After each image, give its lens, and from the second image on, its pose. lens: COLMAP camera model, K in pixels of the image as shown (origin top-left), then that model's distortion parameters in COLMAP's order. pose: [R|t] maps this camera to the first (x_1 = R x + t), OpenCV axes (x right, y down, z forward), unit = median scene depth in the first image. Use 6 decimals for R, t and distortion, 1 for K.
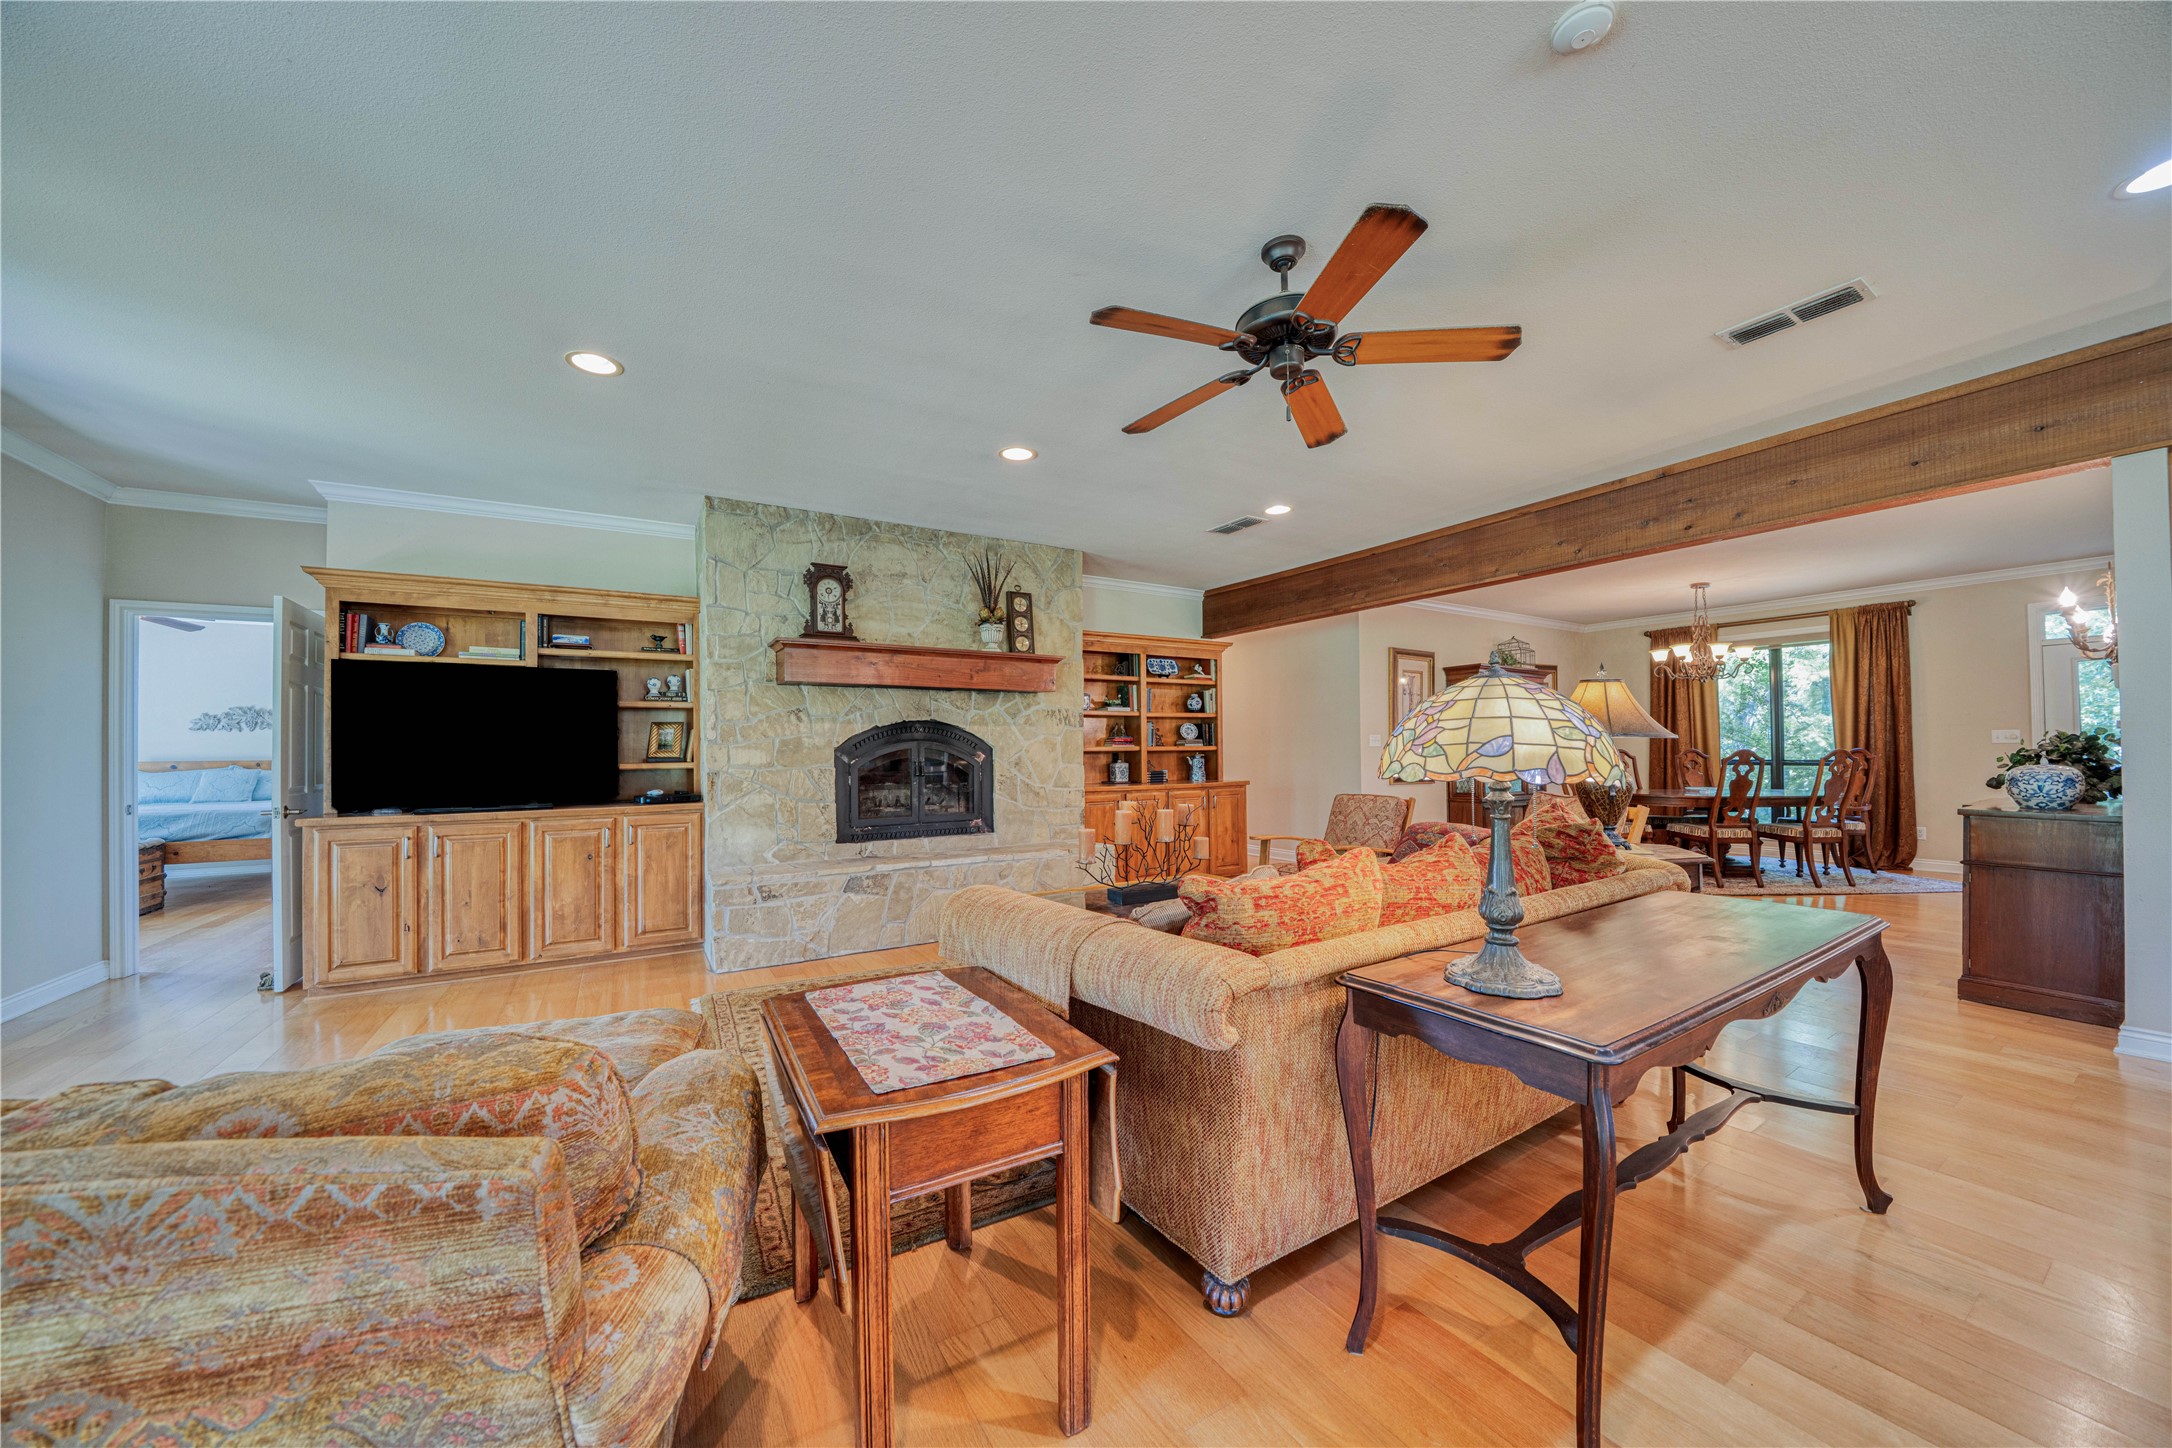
lens RADIAL K [[765.0, 0, 1092.0], [0, 765.0, 741.4], [0, 0, 1]] dist [-0.016148, 0.001273]
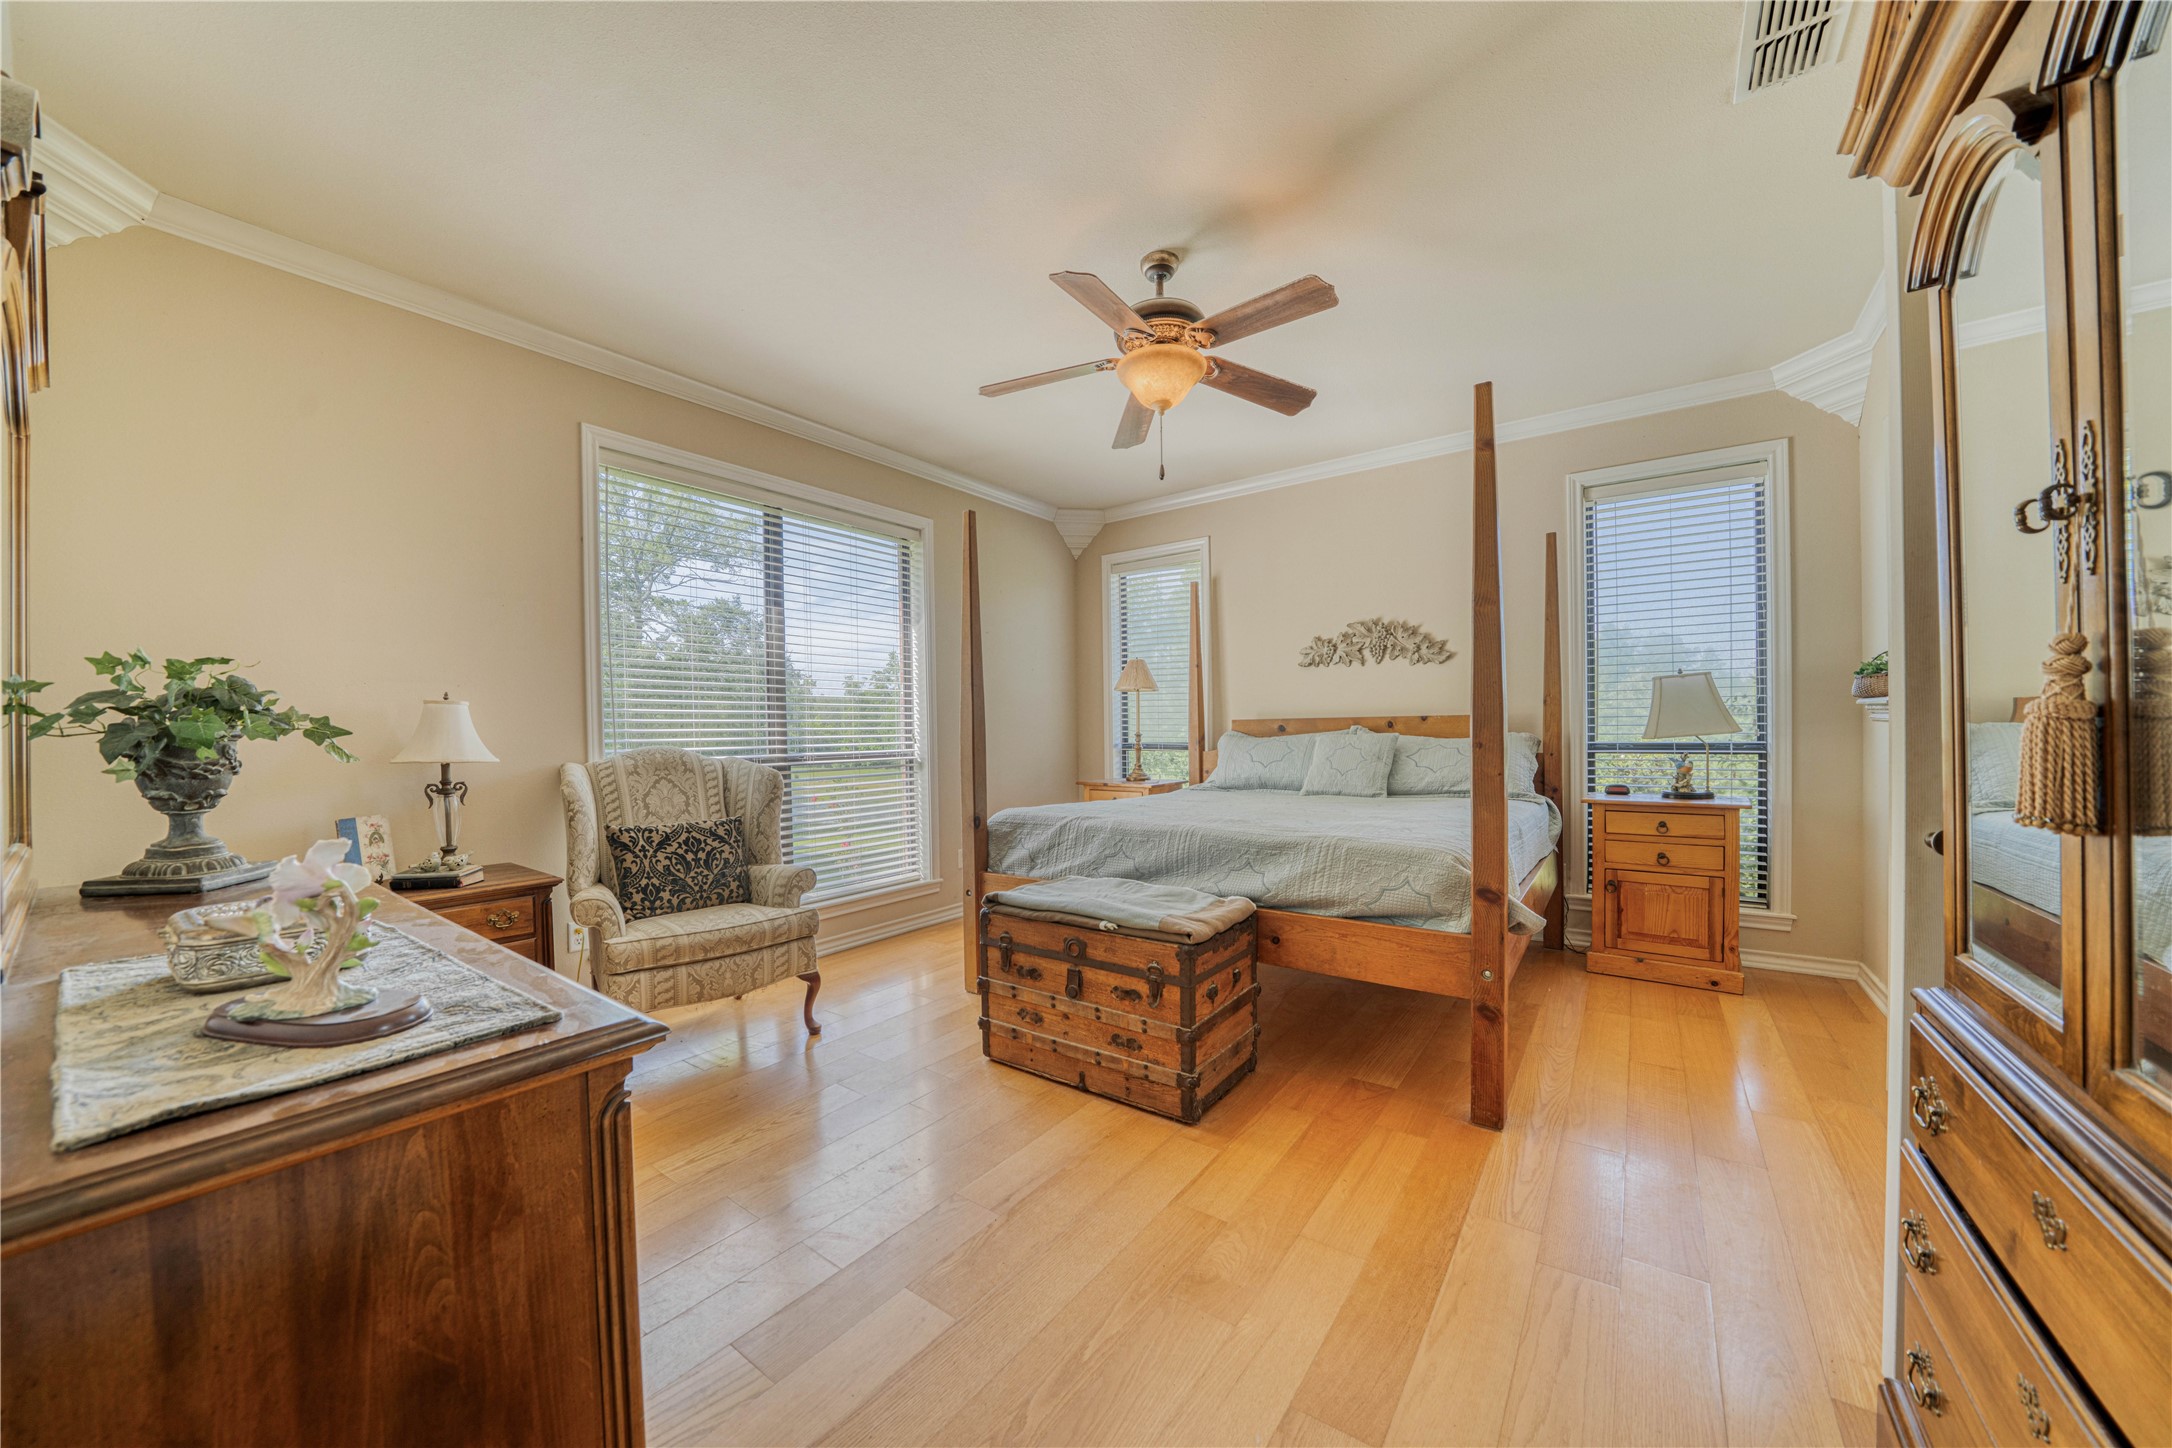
lens RADIAL K [[765.0, 0, 1081.2], [0, 765.0, 733.5], [0, 0, 1]] dist [-0.016148, 0.001273]
pose [[0.397302, 0.005157, -0.917673, -0.436752], [0.016149, 0.999790, 0.012610, 0.016654], [0.917546, -0.019829, 0.397136, 0.364857]]
